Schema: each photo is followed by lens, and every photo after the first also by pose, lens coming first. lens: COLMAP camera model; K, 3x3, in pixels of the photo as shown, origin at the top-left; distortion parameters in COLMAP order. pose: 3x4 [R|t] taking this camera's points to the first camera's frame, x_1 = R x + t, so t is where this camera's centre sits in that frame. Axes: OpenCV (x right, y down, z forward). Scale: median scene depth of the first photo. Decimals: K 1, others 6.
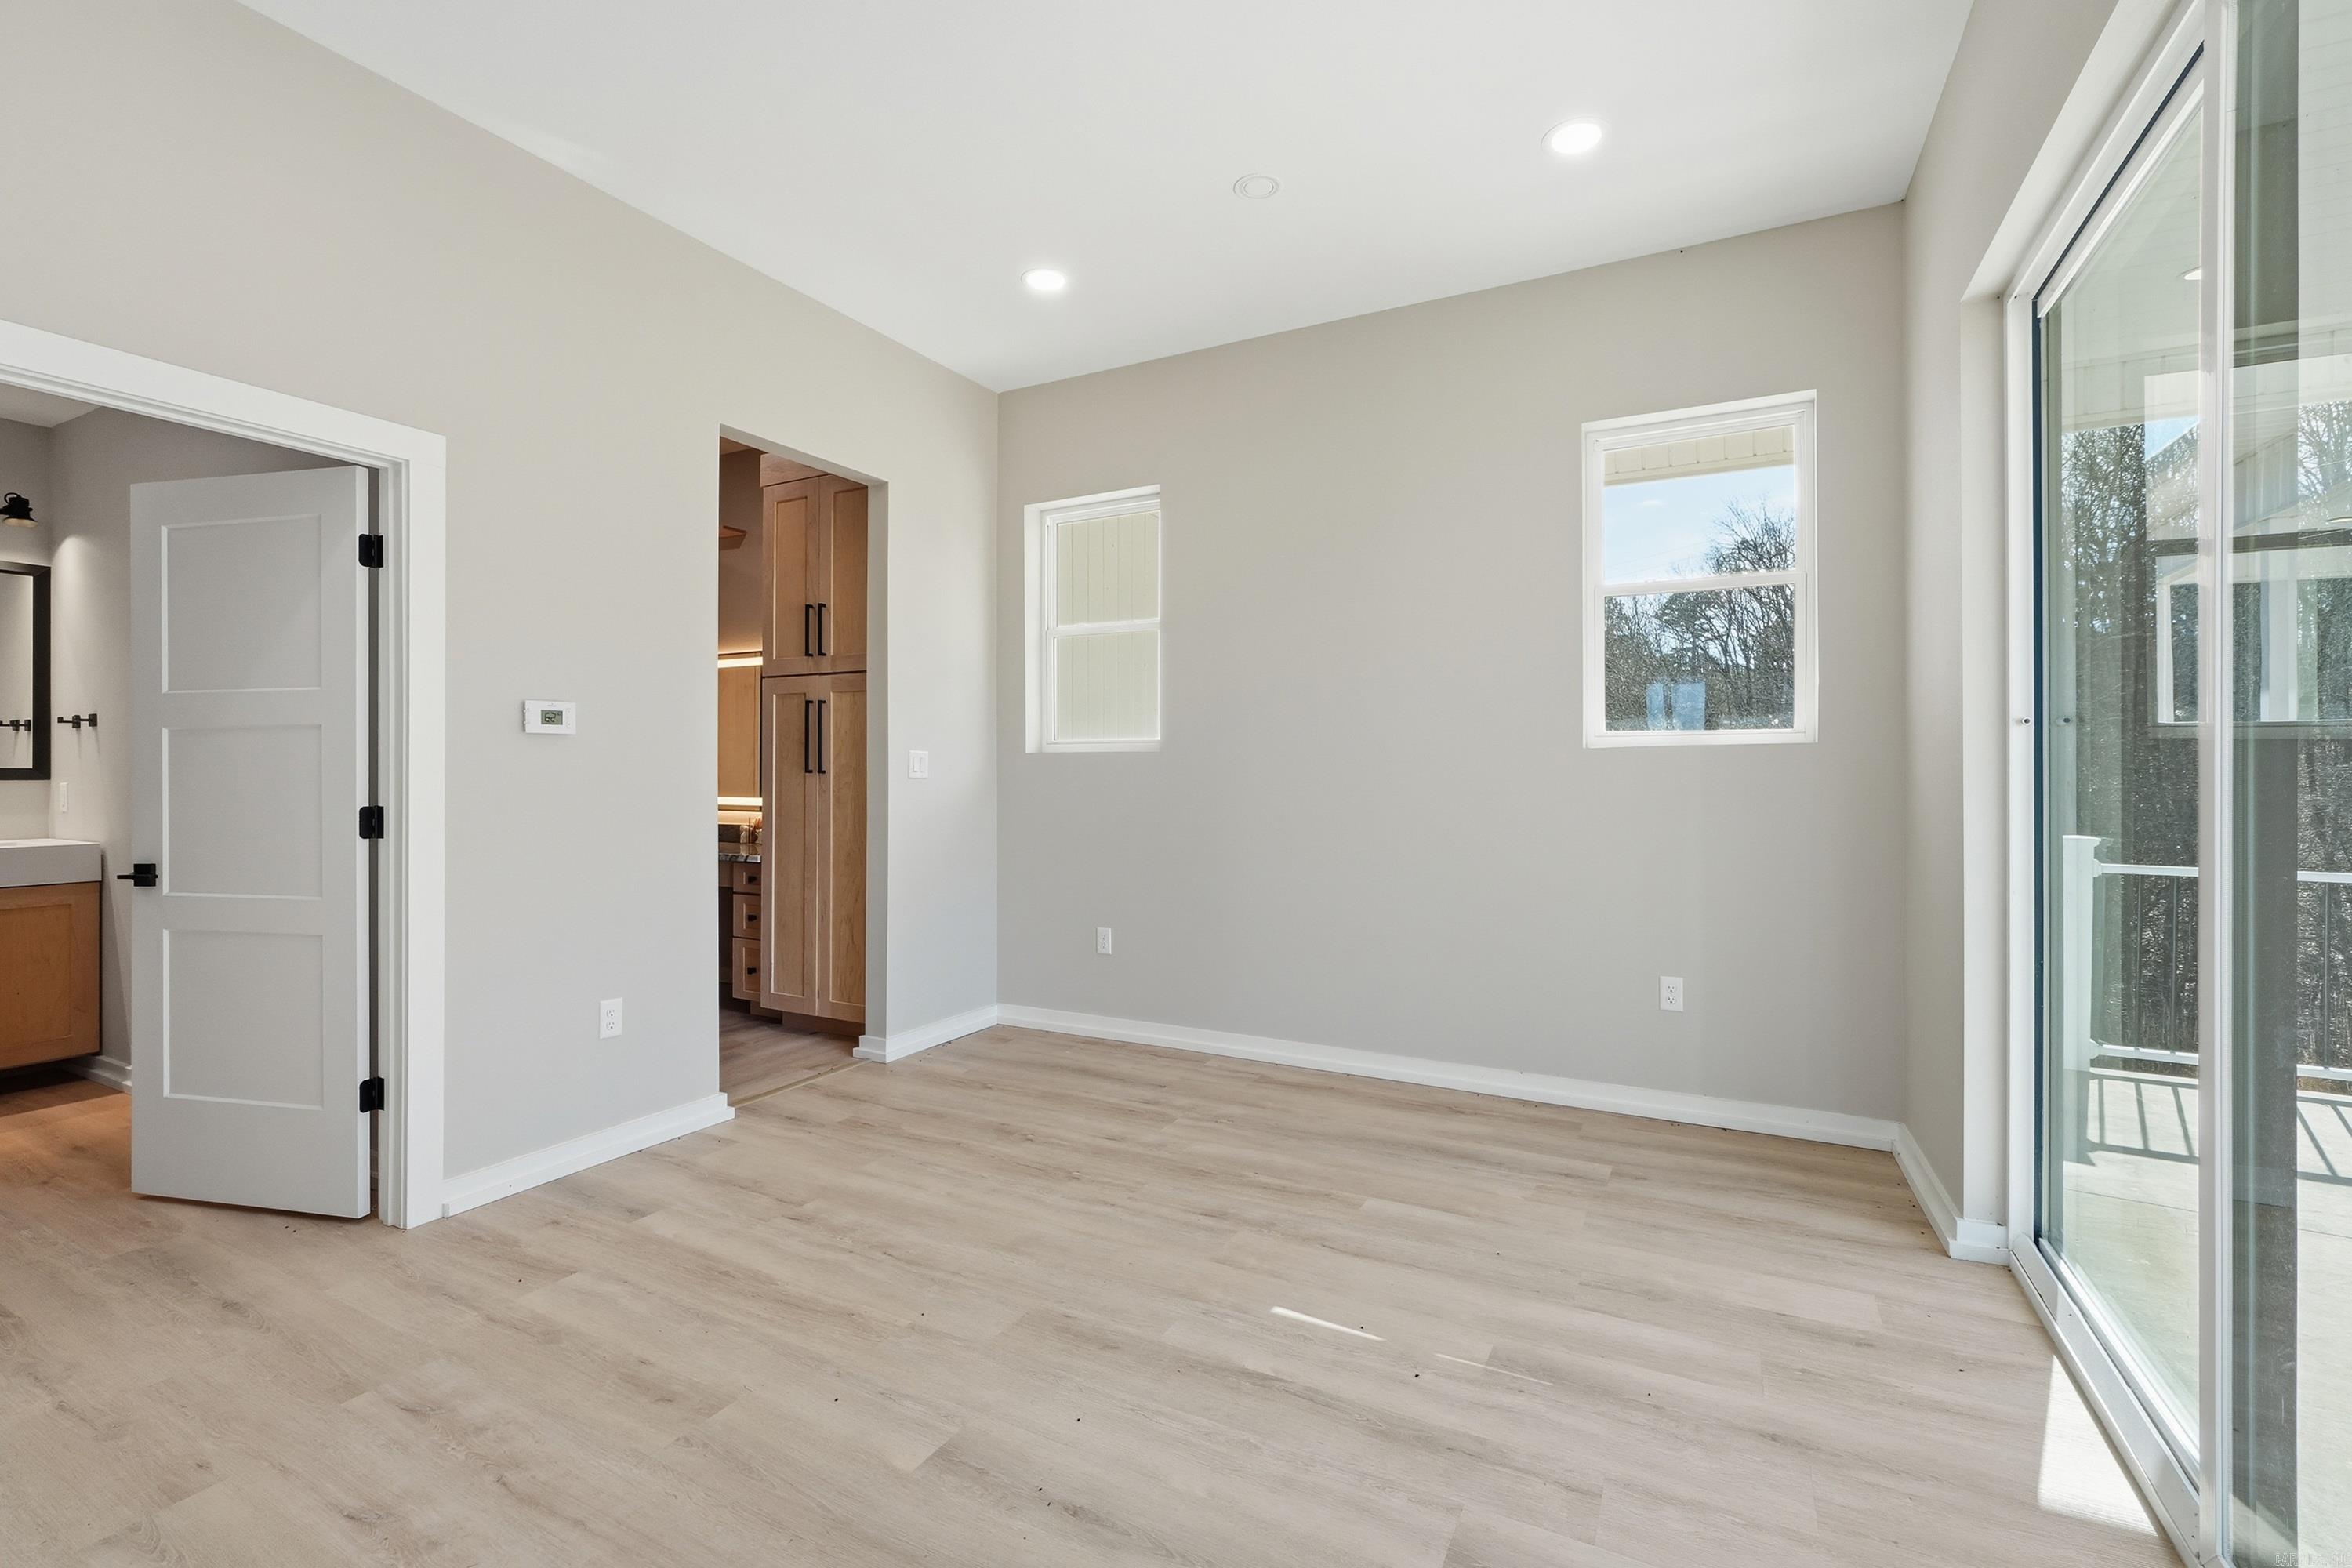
lens RADIAL K [[1028.3, 0, 1170.5], [0, 1028.3, 785.7], [0, 0, 1]] dist [-0.012449, 0.005894]
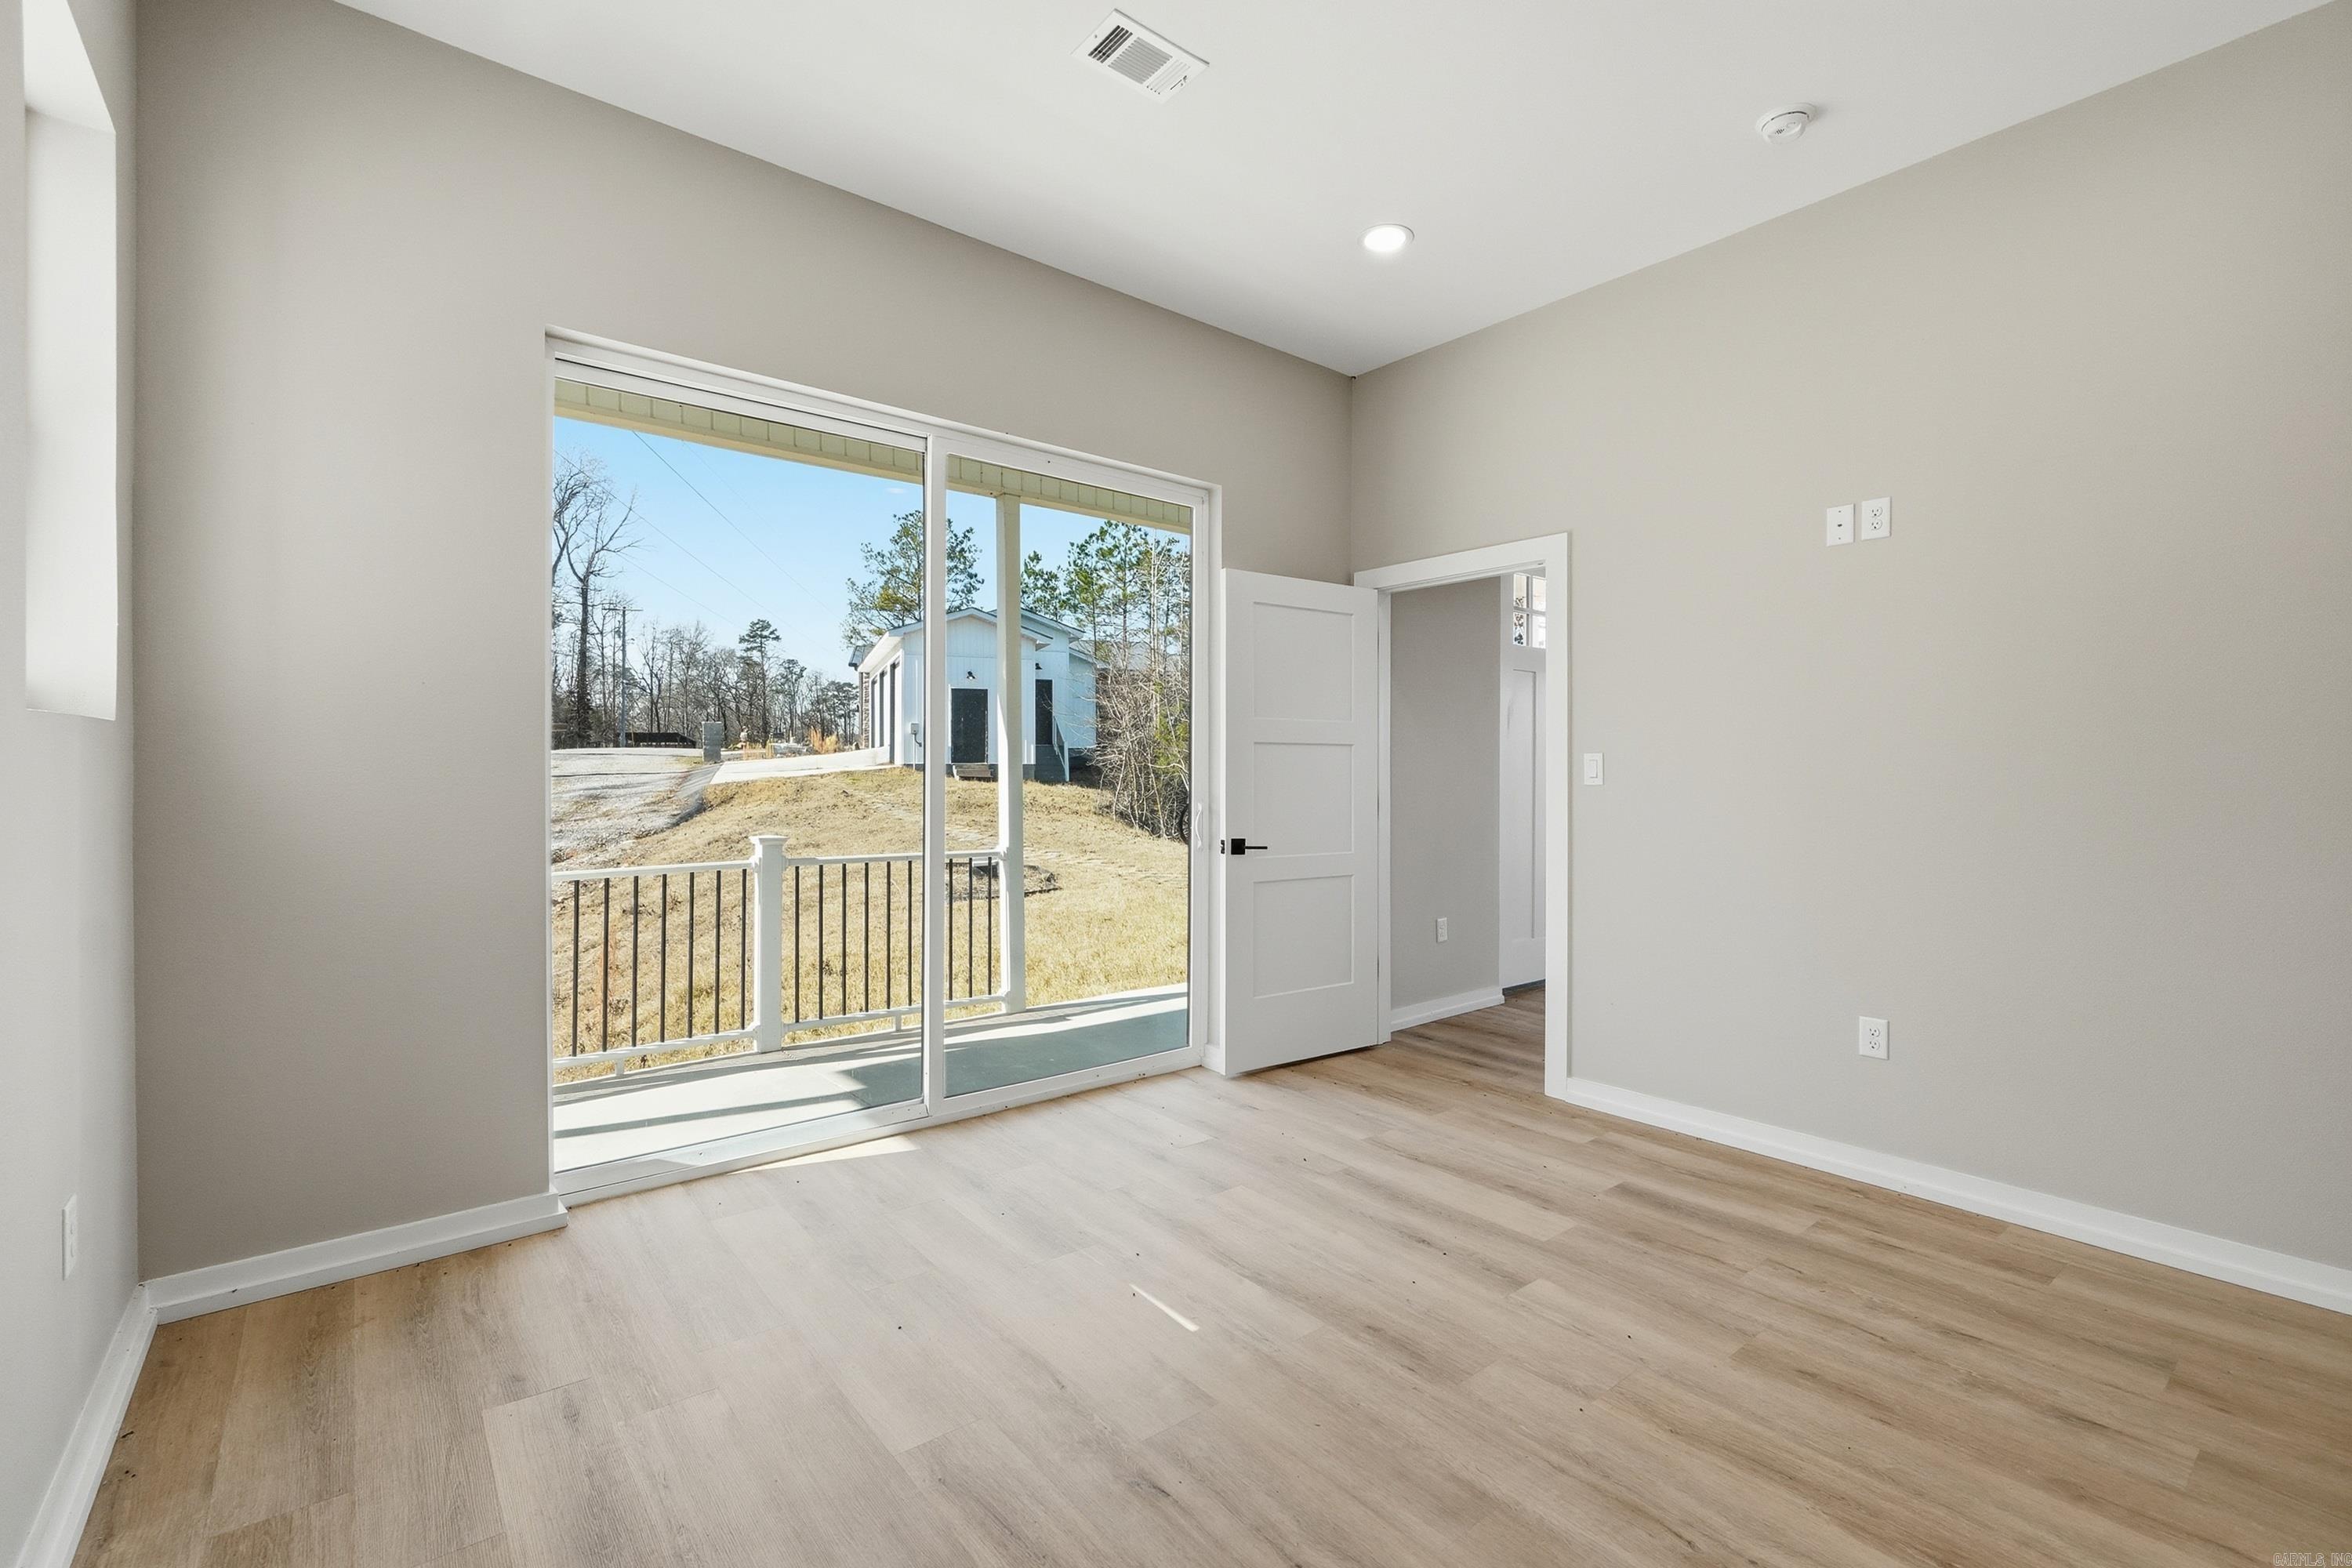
lens RADIAL K [[1019.5, 0, 1171.2], [0, 1019.5, 773.4], [0, 0, 1]] dist [-0.012567, 0.006074]
pose [[-0.919639, -0.003510, 0.392749, -0.264282], [-0.000270, 0.999965, 0.008306, -0.024310], [-0.392764, 0.007532, -0.919608, 1.960508]]
